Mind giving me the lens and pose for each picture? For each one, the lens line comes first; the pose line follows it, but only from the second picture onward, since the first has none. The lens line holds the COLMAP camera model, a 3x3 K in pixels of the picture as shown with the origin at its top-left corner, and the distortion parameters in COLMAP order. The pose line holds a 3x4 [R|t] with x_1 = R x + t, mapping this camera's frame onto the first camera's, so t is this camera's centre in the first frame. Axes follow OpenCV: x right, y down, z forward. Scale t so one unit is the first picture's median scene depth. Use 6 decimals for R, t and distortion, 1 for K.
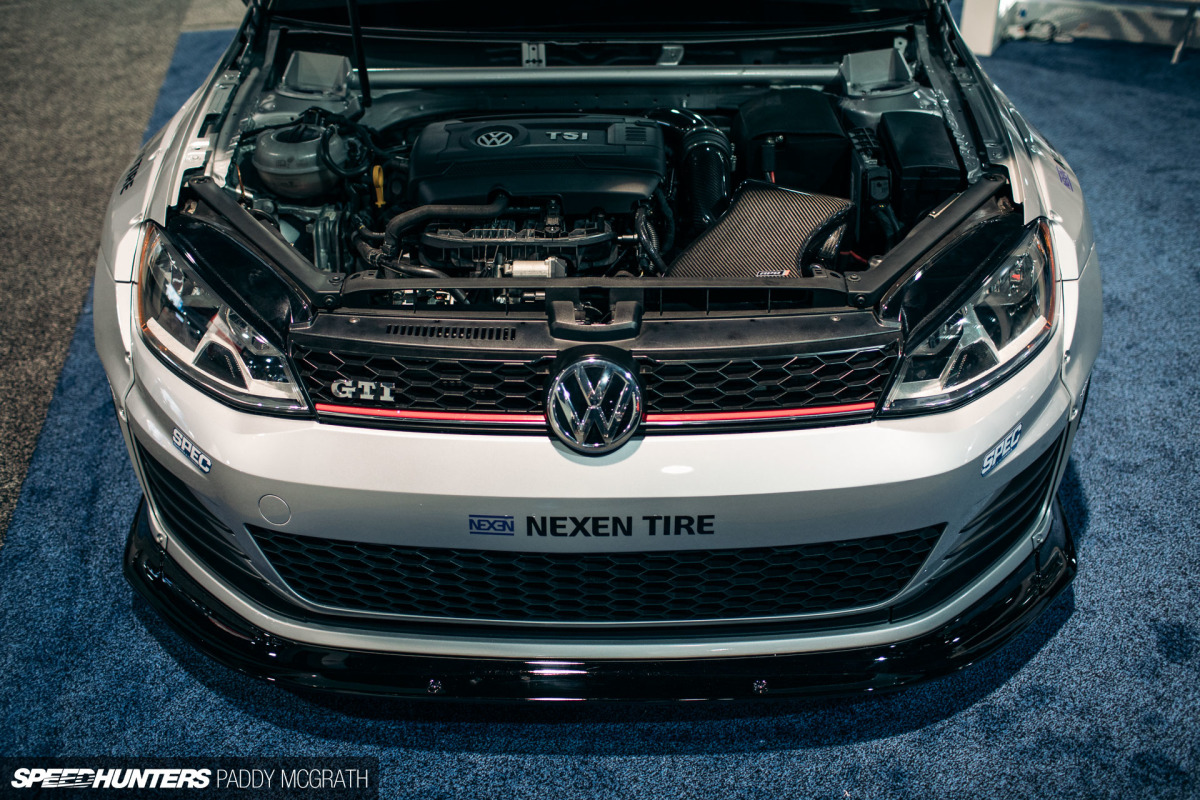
lens RADIAL K [[1185.3, 0, 600.0], [0, 1185.3, 400.0], [0, 0, 1]] dist [-0.063591, 0.042950]
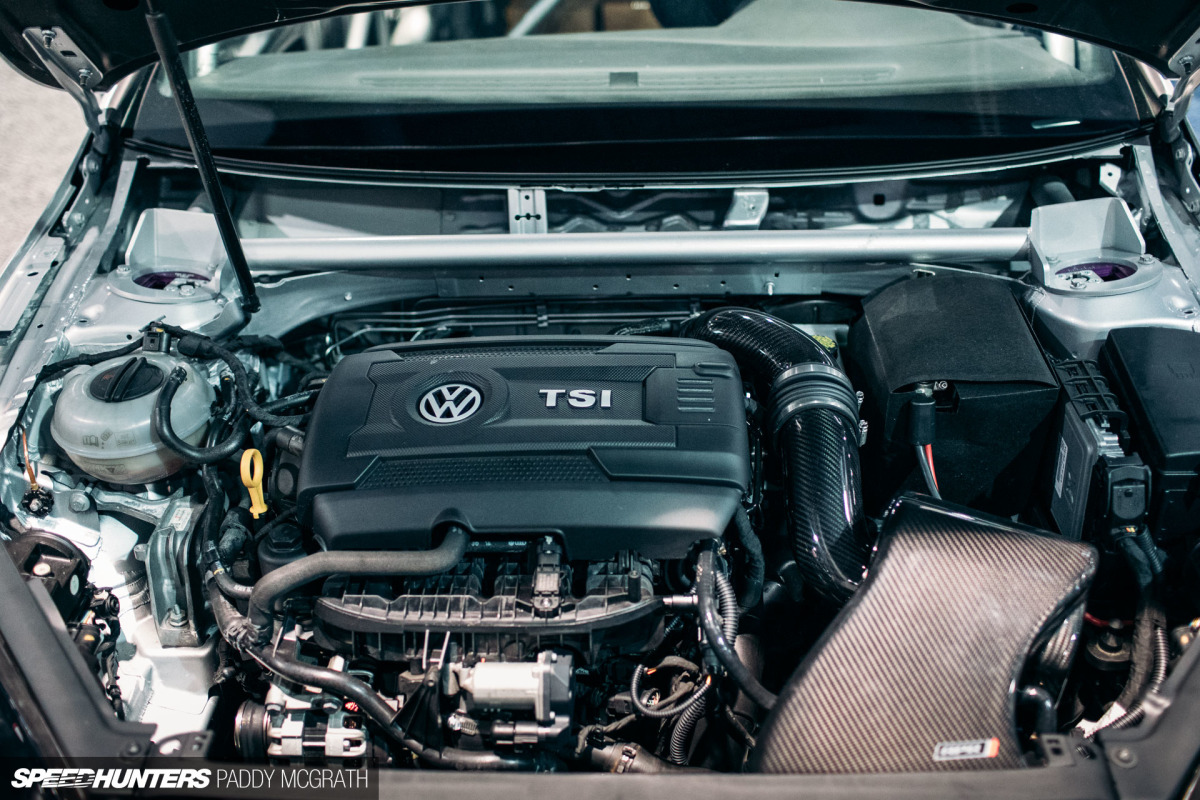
lens RADIAL K [[1185.3, 0, 600.0], [0, 1185.3, 400.0], [0, 0, 1]] dist [-0.063591, 0.042950]
pose [[0.999455, -0.001844, -0.032944, 0.003027], [0.002907, 0.999476, 0.032223, -0.237233], [0.032867, -0.032302, 0.998938, 0.418815]]
